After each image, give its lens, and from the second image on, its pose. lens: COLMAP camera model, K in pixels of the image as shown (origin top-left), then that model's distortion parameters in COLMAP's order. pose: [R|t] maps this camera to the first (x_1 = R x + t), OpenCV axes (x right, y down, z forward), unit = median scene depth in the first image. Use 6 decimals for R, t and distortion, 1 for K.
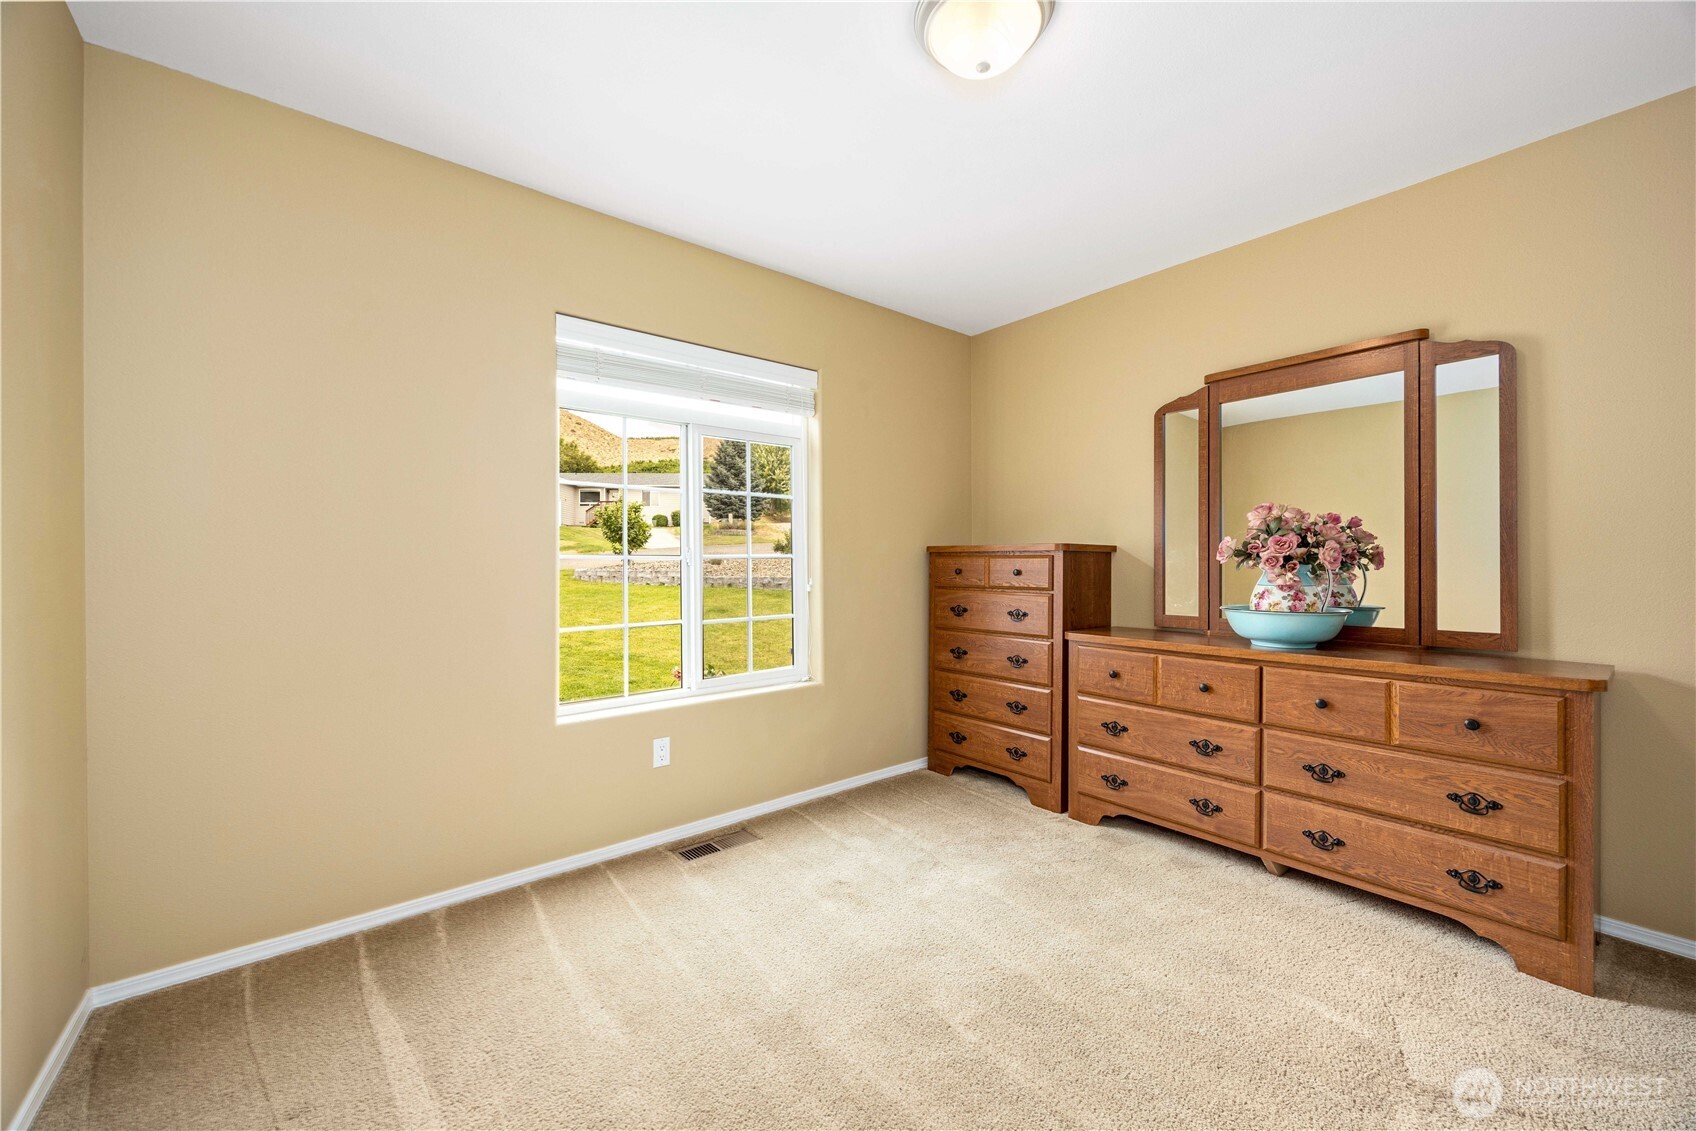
lens RADIAL K [[632.8, 0, 848.9], [0, 632.8, 567.0], [0, 0, 1]] dist [-0.010270, -0.000059]
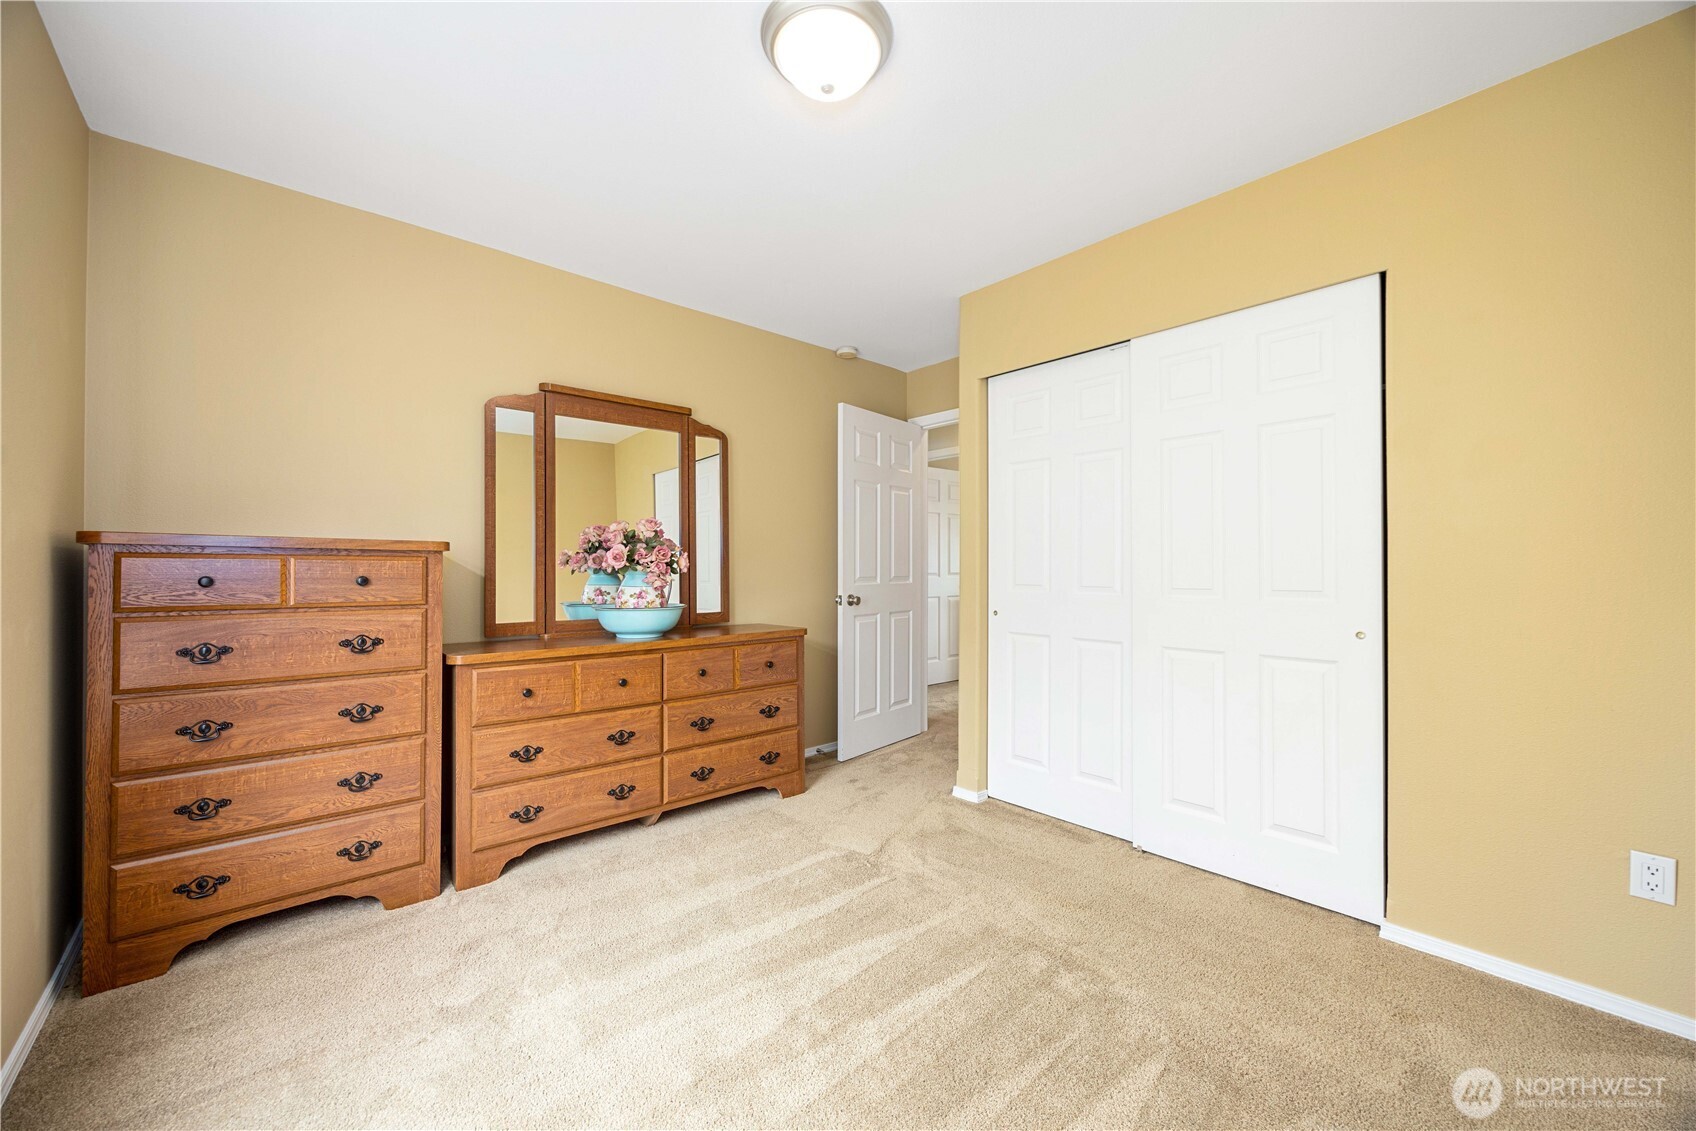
lens RADIAL K [[632.8, 0, 840.6], [0, 632.8, 563.2], [0, 0, 1]] dist [-0.010270, -0.000059]
pose [[-0.030261, 0.008950, 0.999502, -0.484261], [0.001681, 0.999959, -0.008903, -0.003972], [-0.999541, 0.001411, -0.030274, 0.586177]]
